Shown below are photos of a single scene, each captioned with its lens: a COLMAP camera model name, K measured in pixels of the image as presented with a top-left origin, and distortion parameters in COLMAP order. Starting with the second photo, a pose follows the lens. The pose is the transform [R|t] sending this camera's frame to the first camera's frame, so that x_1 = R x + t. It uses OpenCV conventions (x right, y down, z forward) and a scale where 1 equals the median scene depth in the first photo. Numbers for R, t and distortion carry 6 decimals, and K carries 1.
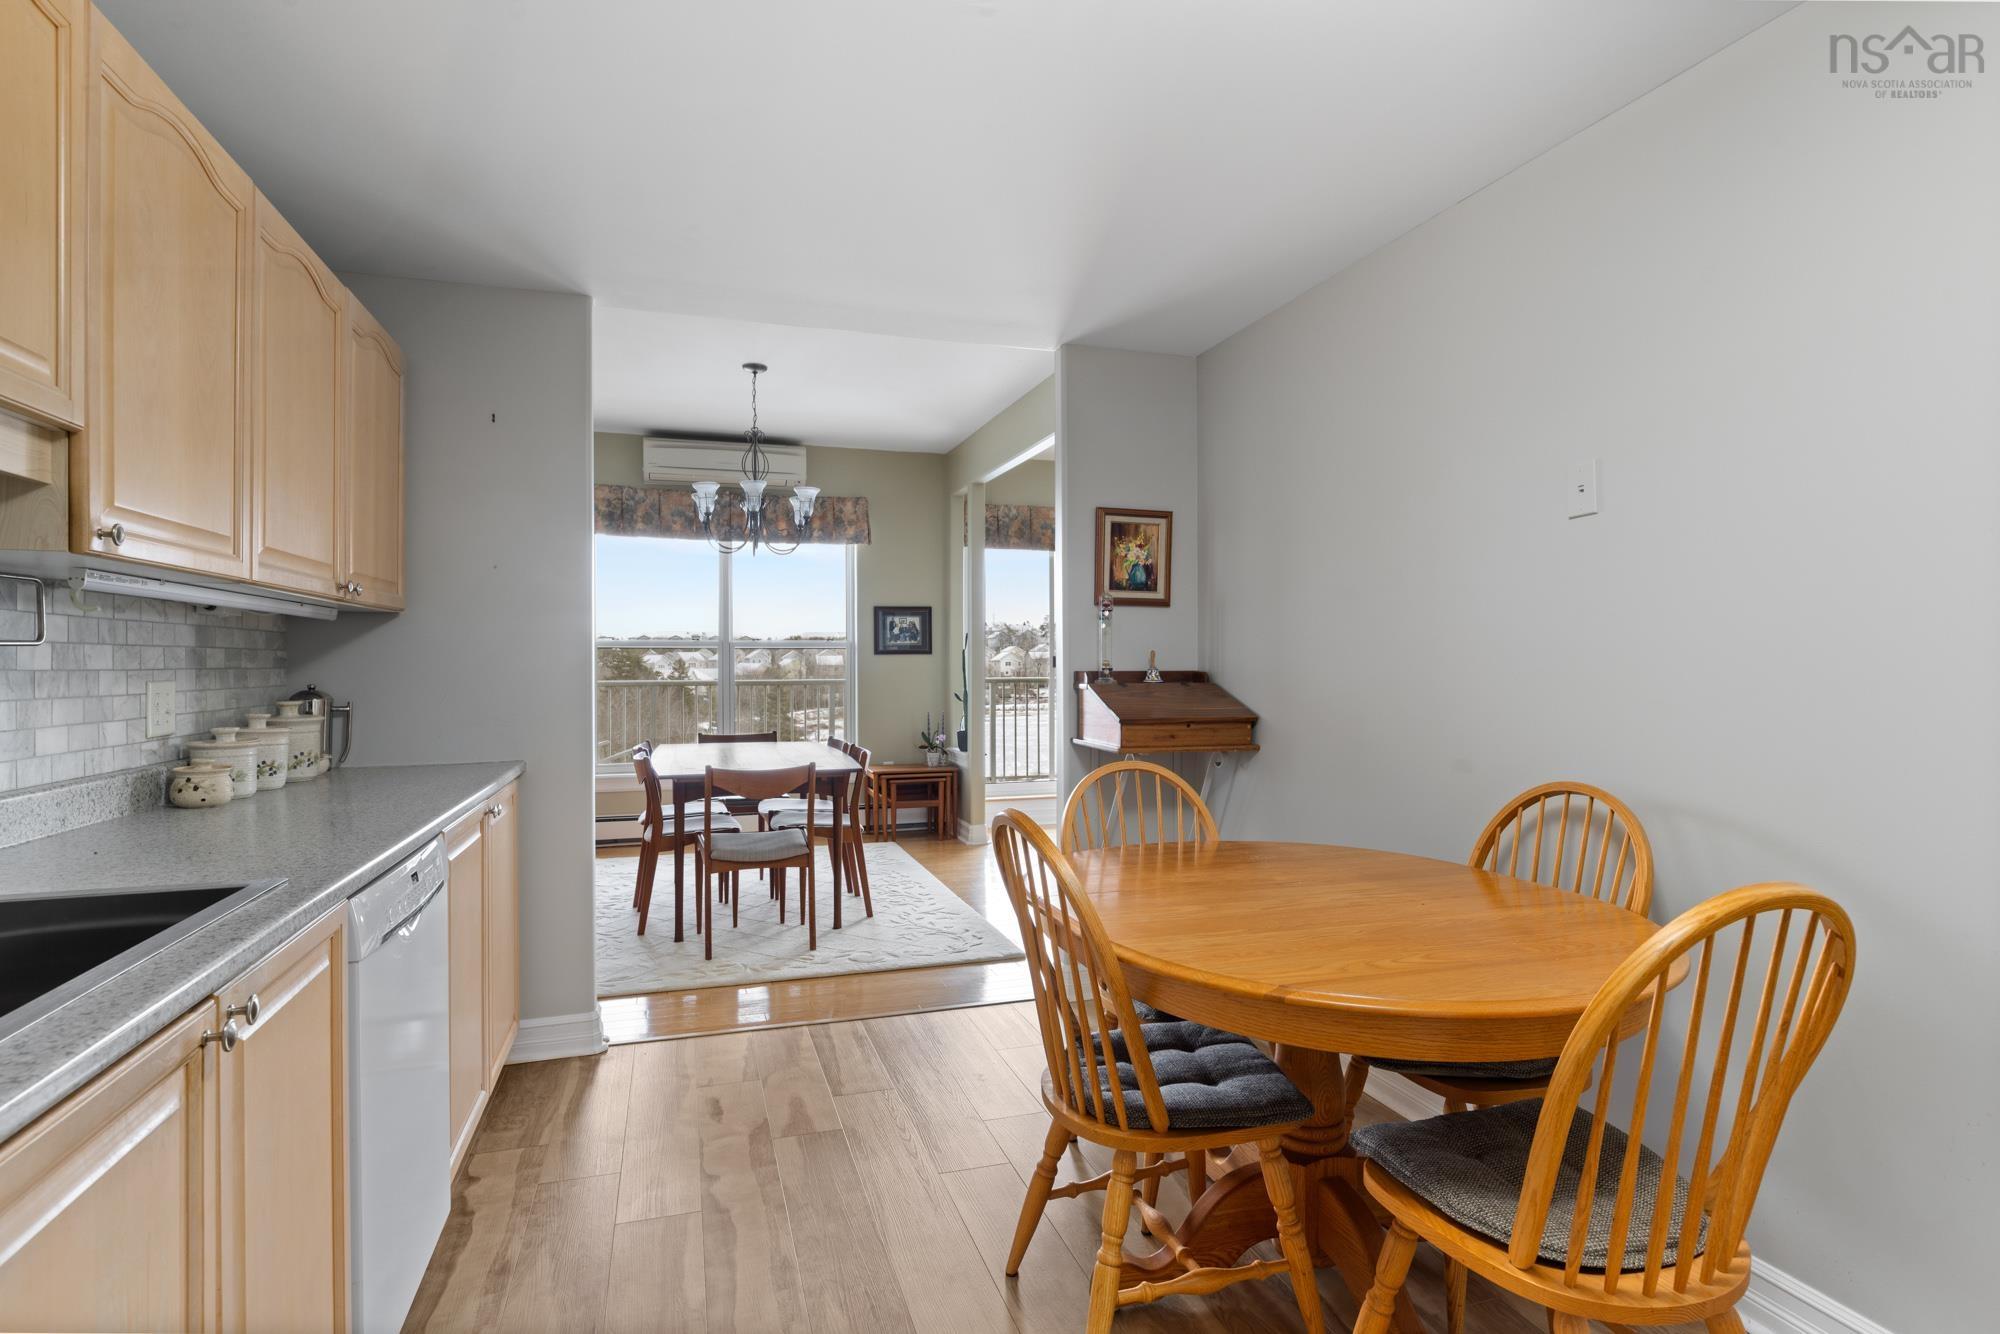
lens RADIAL K [[1009.9, 0, 1008.8], [0, 1009.9, 659.9], [0, 0, 1]] dist [0.001607, 0.000062]
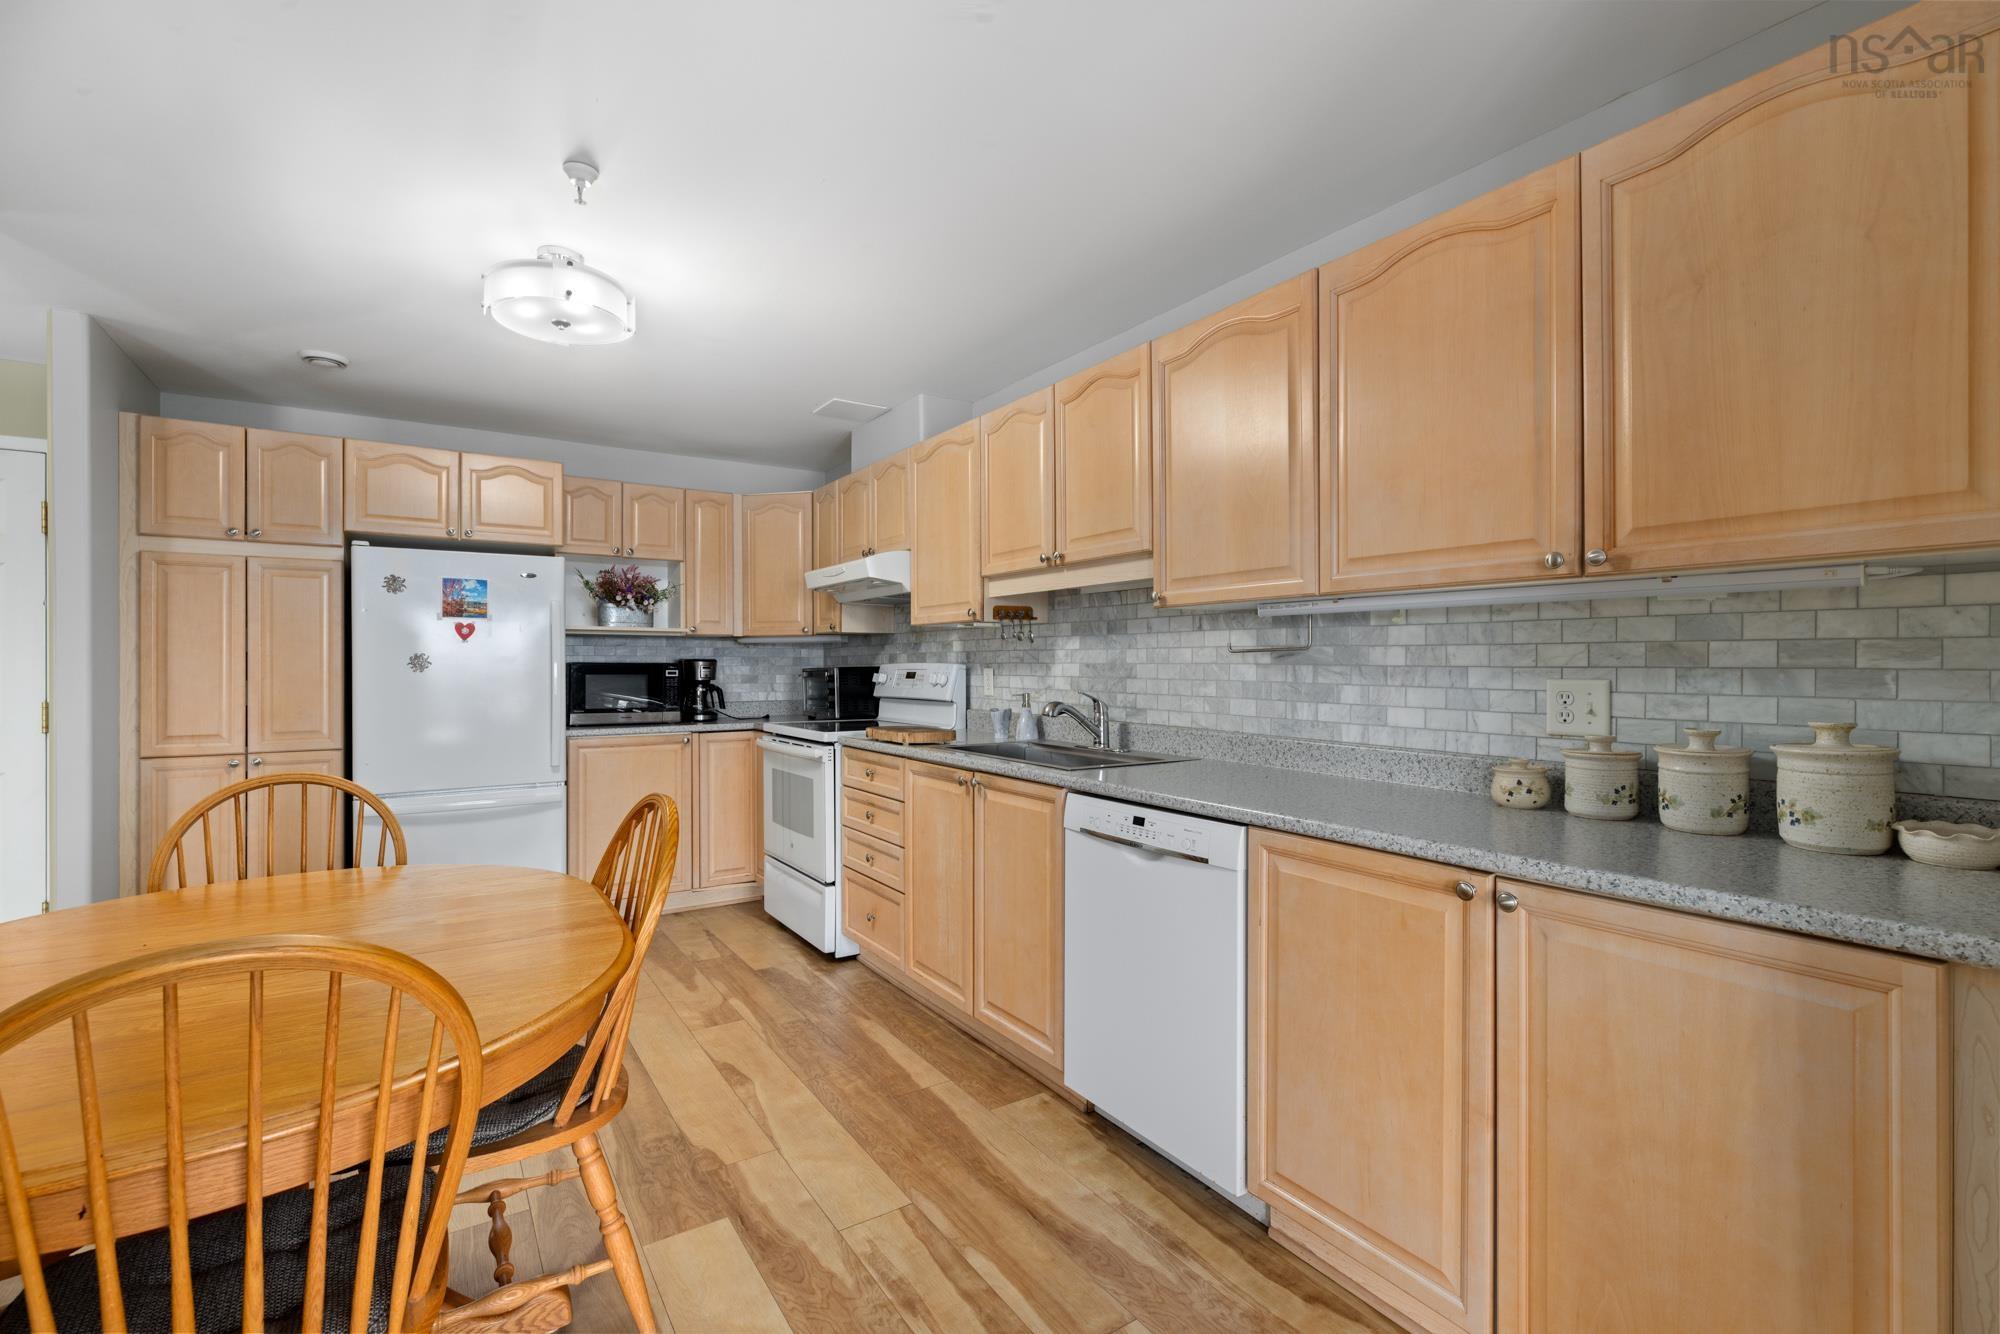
lens RADIAL K [[904.4, 0, 994.1], [0, 904.4, 670.1], [0, 0, 1]] dist [-0.001206, -0.000112]
pose [[-0.970269, 0.003055, -0.242011, -0.098867], [0.002486, 0.999993, 0.002660, 0.010410], [0.242017, 0.001979, -0.970270, 1.863643]]
